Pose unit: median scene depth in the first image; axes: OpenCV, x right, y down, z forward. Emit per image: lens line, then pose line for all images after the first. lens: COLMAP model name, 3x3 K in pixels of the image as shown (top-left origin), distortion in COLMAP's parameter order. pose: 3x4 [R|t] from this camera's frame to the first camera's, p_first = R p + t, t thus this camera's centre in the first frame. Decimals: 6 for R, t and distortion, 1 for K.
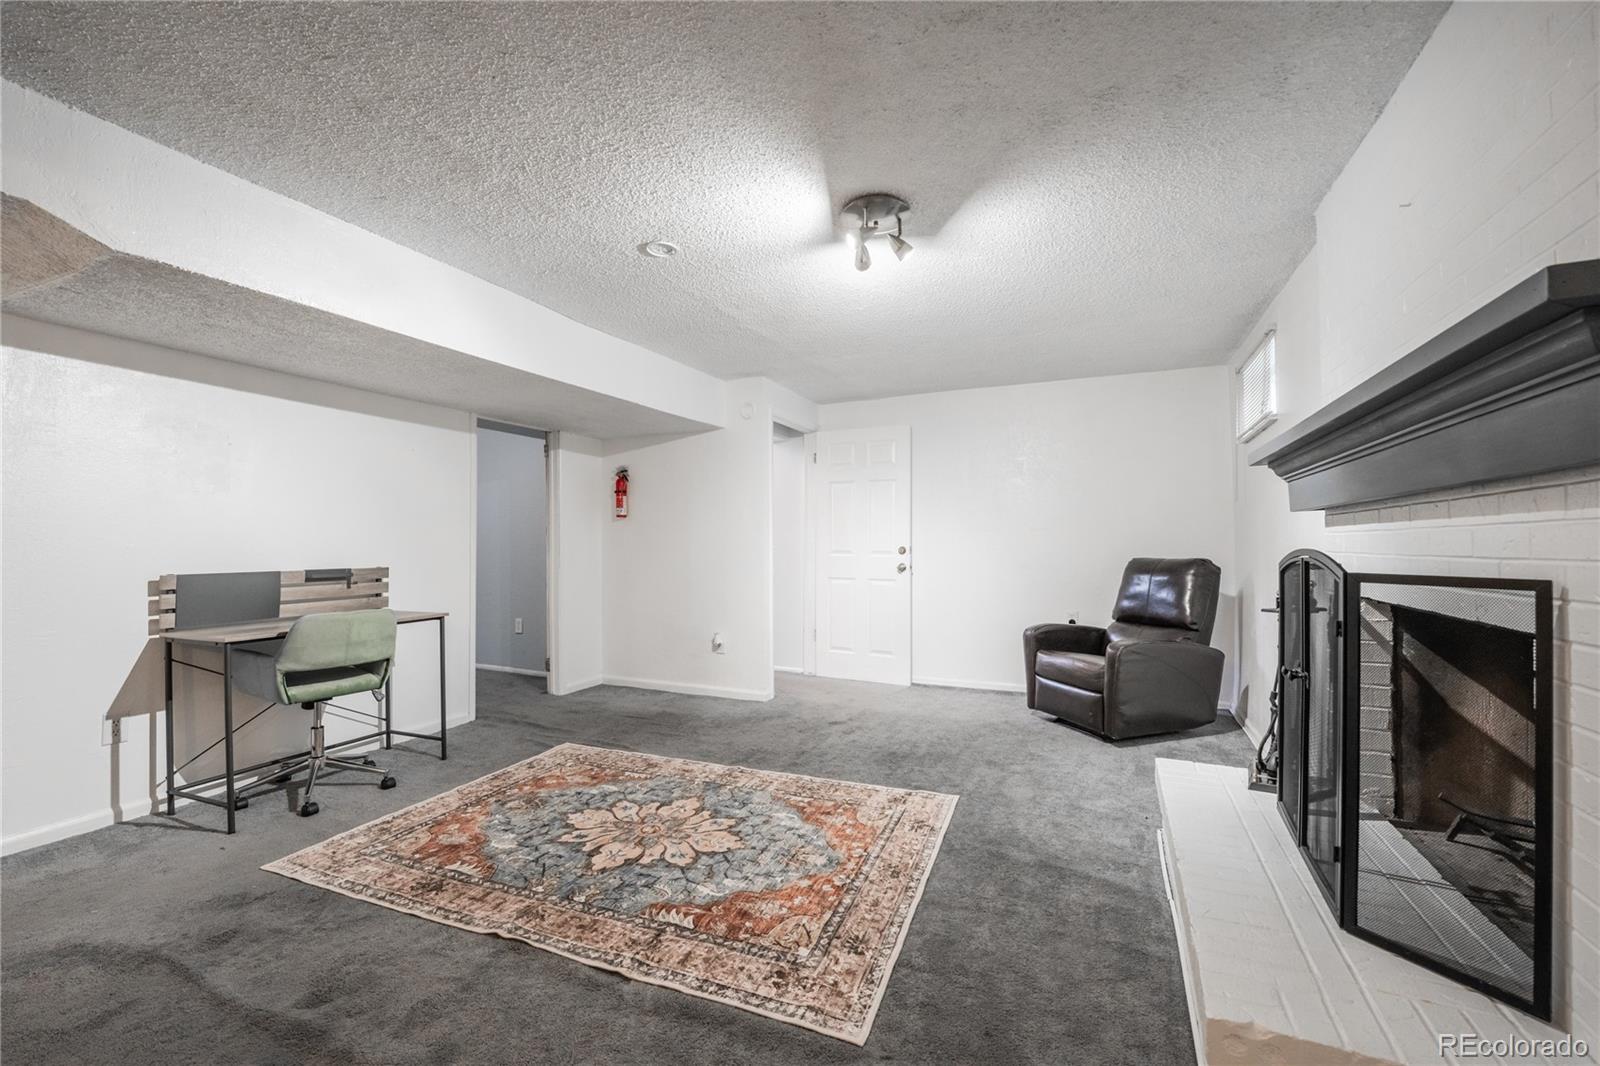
lens RADIAL K [[670.8, 0, 790.9], [0, 670.8, 532.8], [0, 0, 1]] dist [-0.020586, 0.000776]
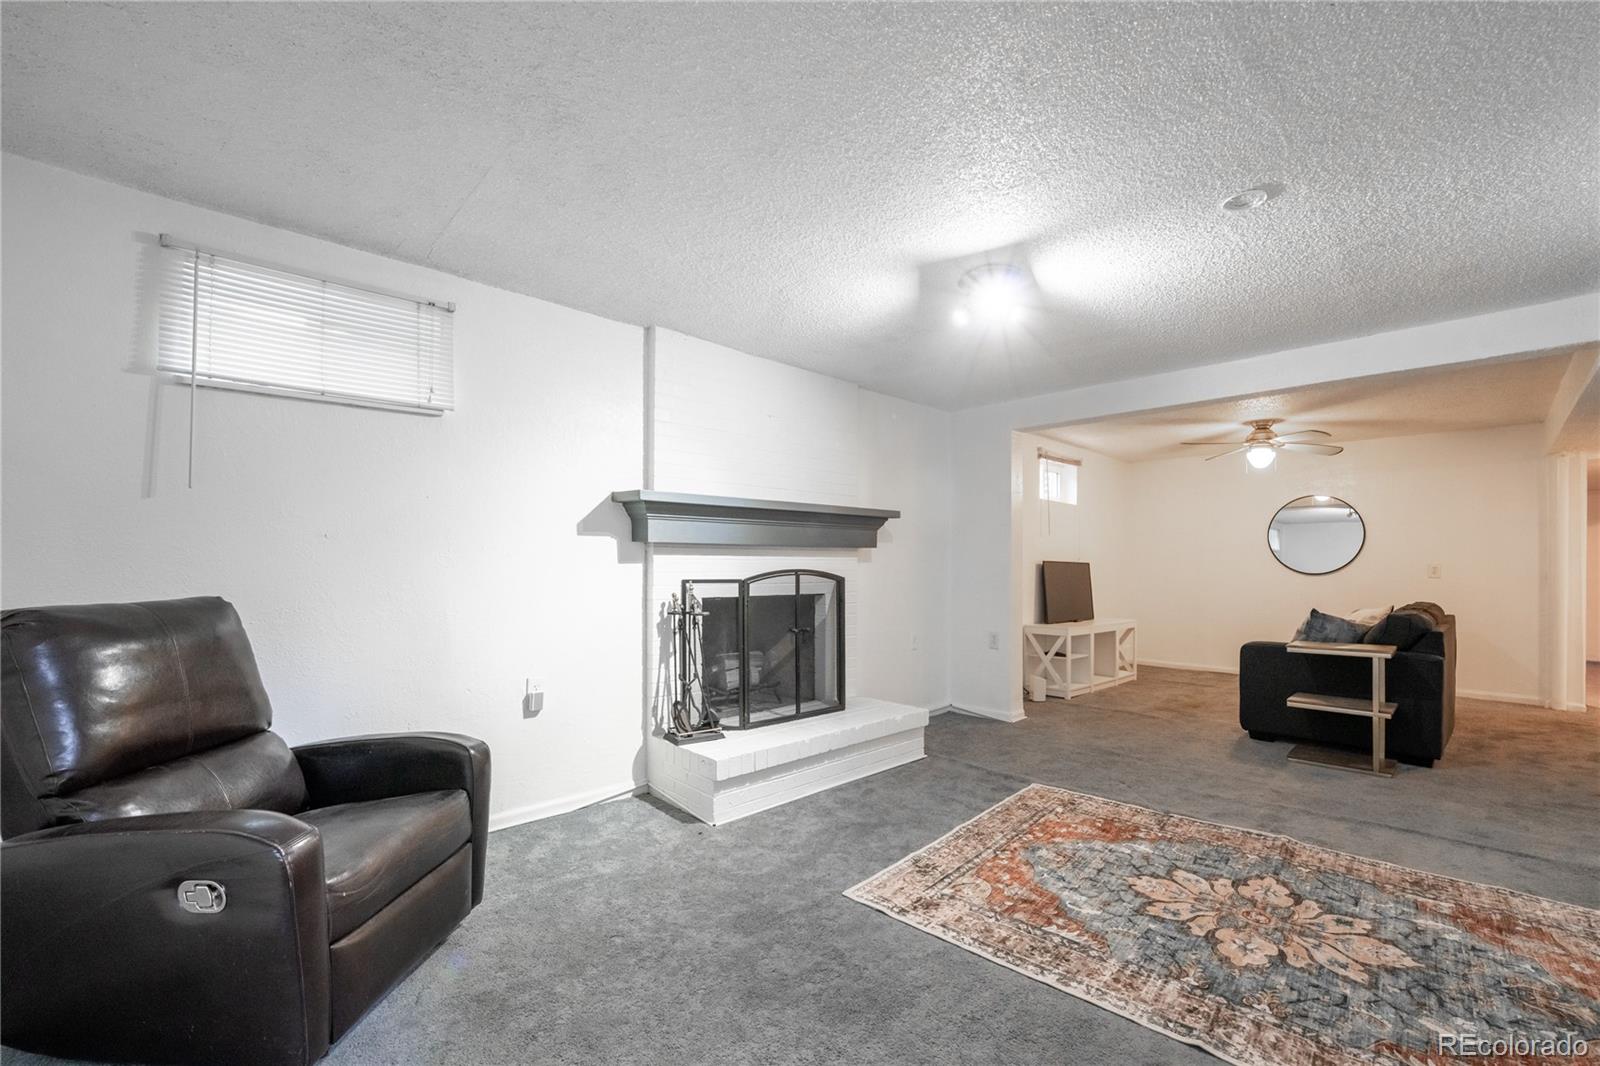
lens RADIAL K [[670.8, 0, 790.9], [0, 670.8, 532.8], [0, 0, 1]] dist [-0.020586, 0.000776]
pose [[-0.933795, 0.013848, 0.357539, 0.026505], [-0.008506, 0.998109, -0.060873, 0.024601], [-0.357706, -0.059884, -0.931912, 1.860106]]
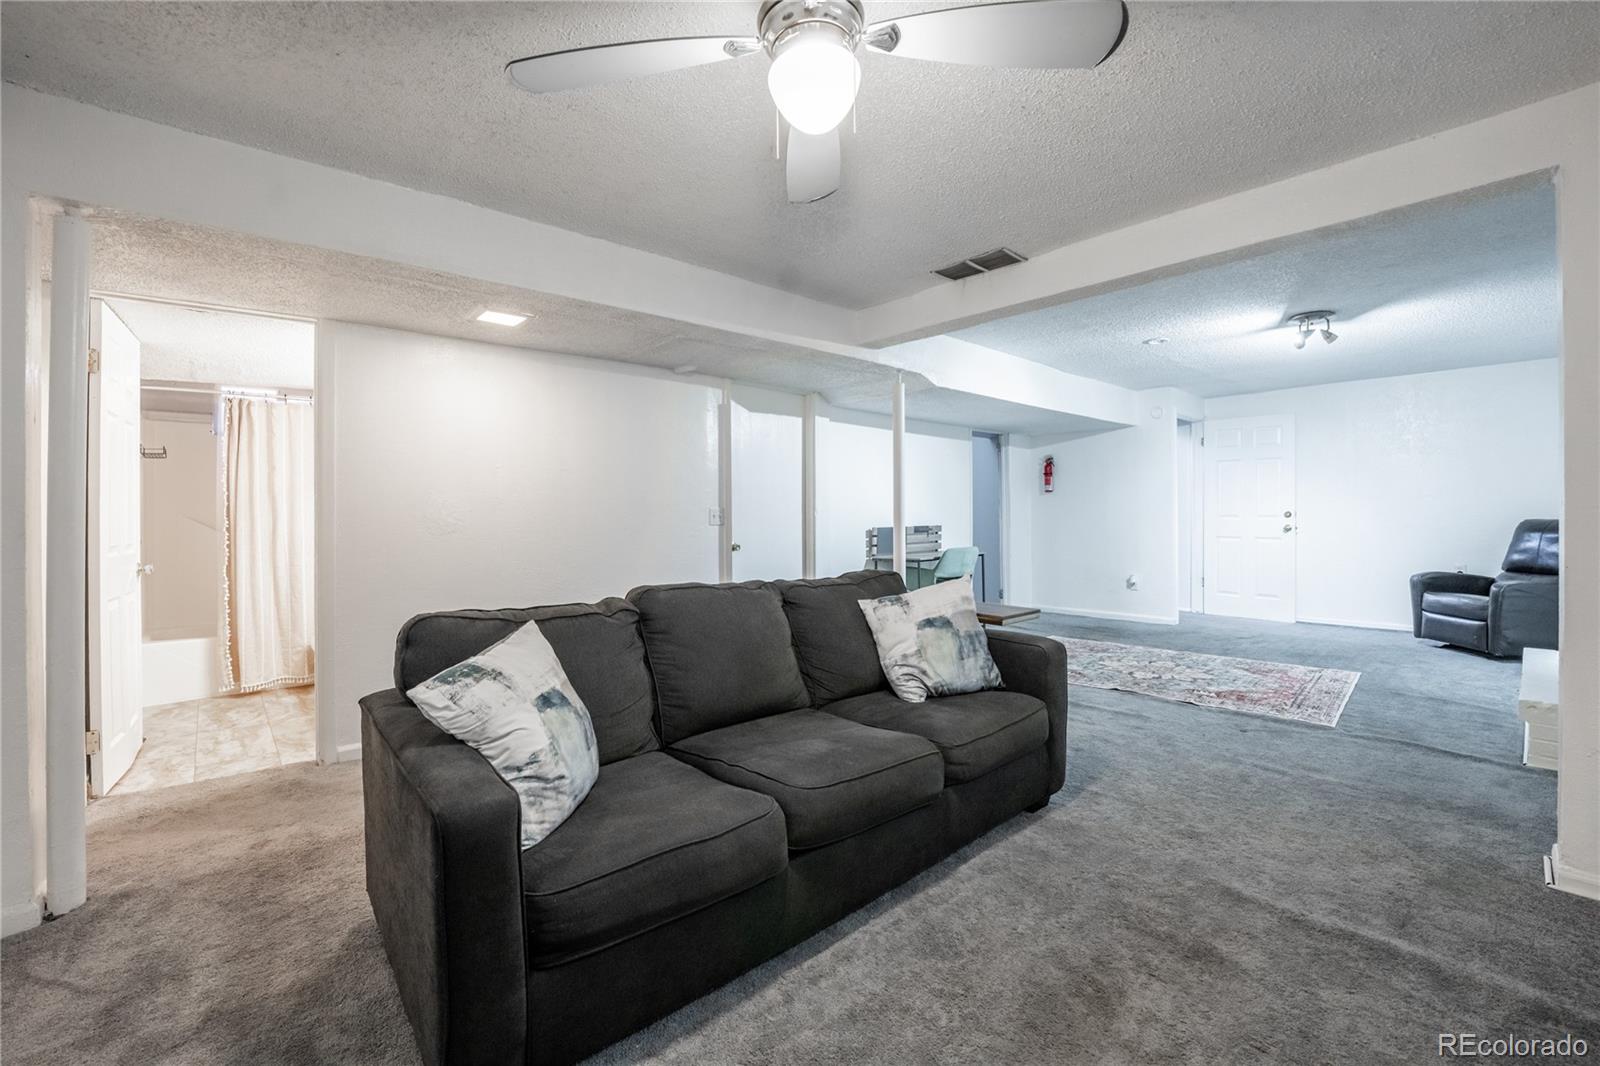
lens RADIAL K [[668.4, 0, 801.1], [0, 668.4, 516.1], [0, 0, 1]] dist [-0.020857, 0.000068]
pose [[0.920672, -0.005525, -0.390297, -0.359744], [0.013623, 0.999746, 0.017982, -0.009465], [0.390098, -0.021873, 0.920513, -0.930431]]
